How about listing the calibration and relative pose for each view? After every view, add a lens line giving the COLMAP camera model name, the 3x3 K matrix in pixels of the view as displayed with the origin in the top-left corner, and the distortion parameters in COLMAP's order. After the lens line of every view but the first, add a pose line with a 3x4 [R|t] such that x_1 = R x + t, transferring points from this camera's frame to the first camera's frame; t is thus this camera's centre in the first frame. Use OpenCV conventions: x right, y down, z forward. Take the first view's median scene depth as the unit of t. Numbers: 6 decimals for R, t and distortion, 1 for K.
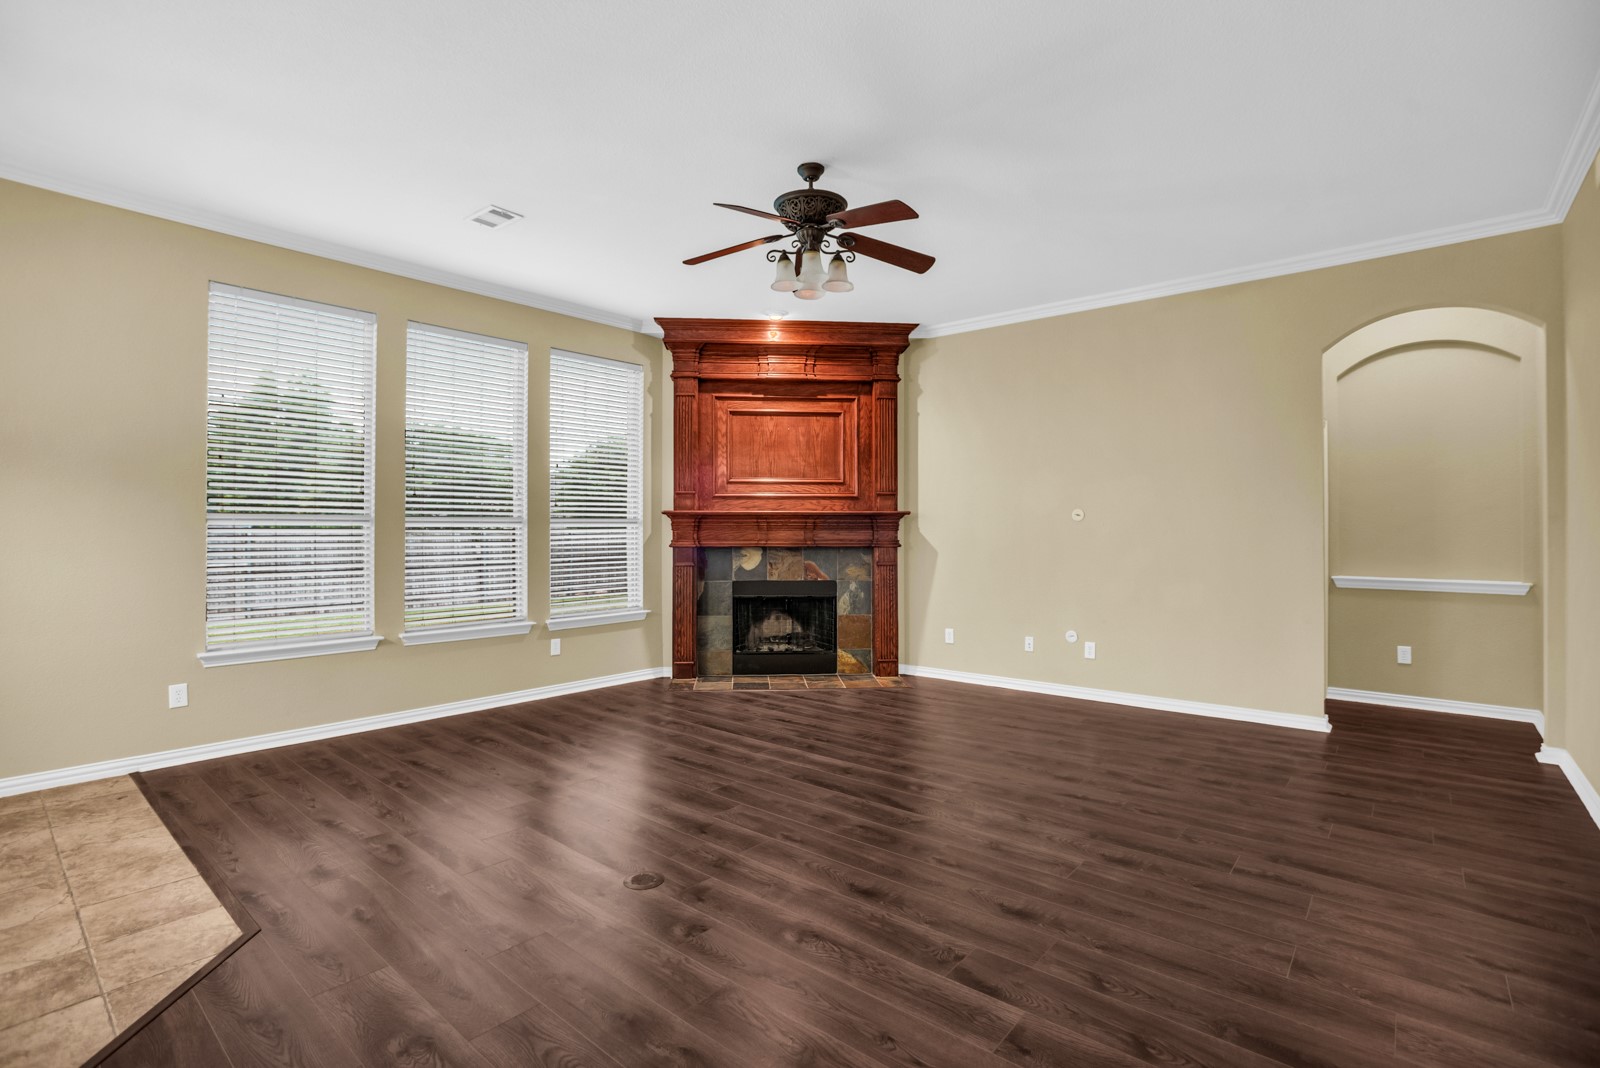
lens RADIAL K [[751.4, 0, 793.7], [0, 751.4, 521.8], [0, 0, 1]] dist [-0.035051, 0.002754]
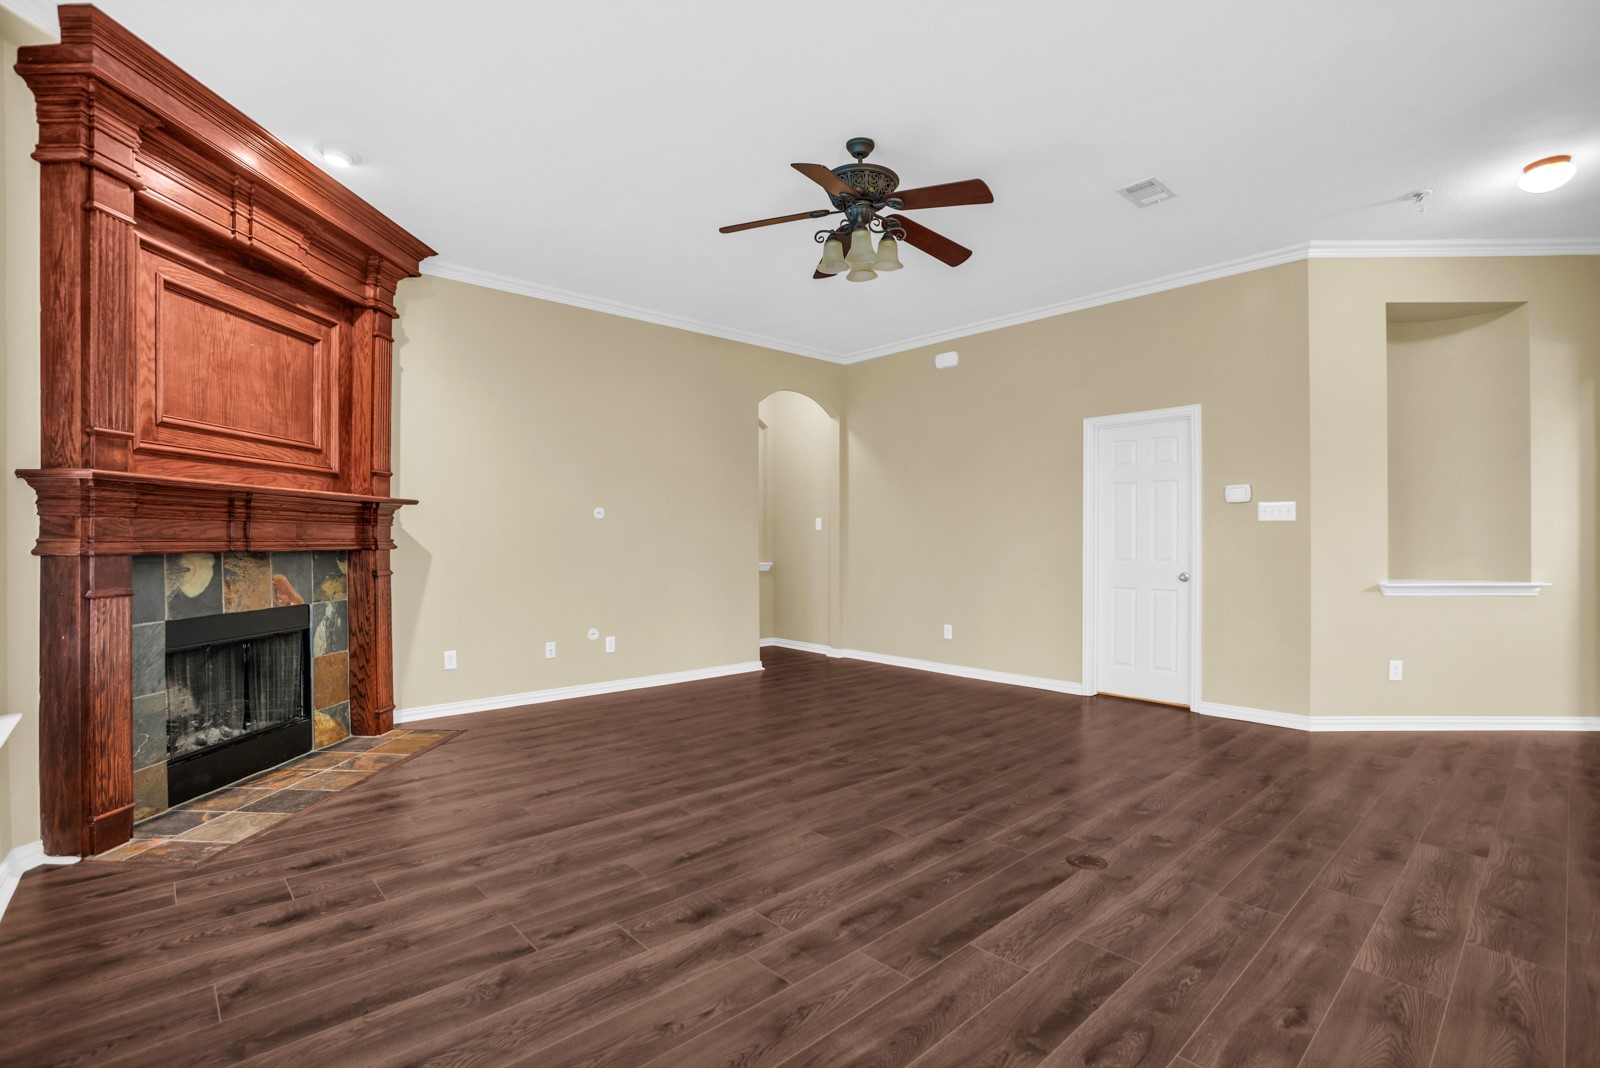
lens RADIAL K [[751.4, 0, 807.3], [0, 751.4, 540.8], [0, 0, 1]] dist [-0.035051, 0.002754]
pose [[0.113234, -0.001466, 0.993567, -0.516266], [-0.014034, 0.999897, 0.003075, 0.017618], [-0.993469, -0.014292, 0.113202, 0.521176]]
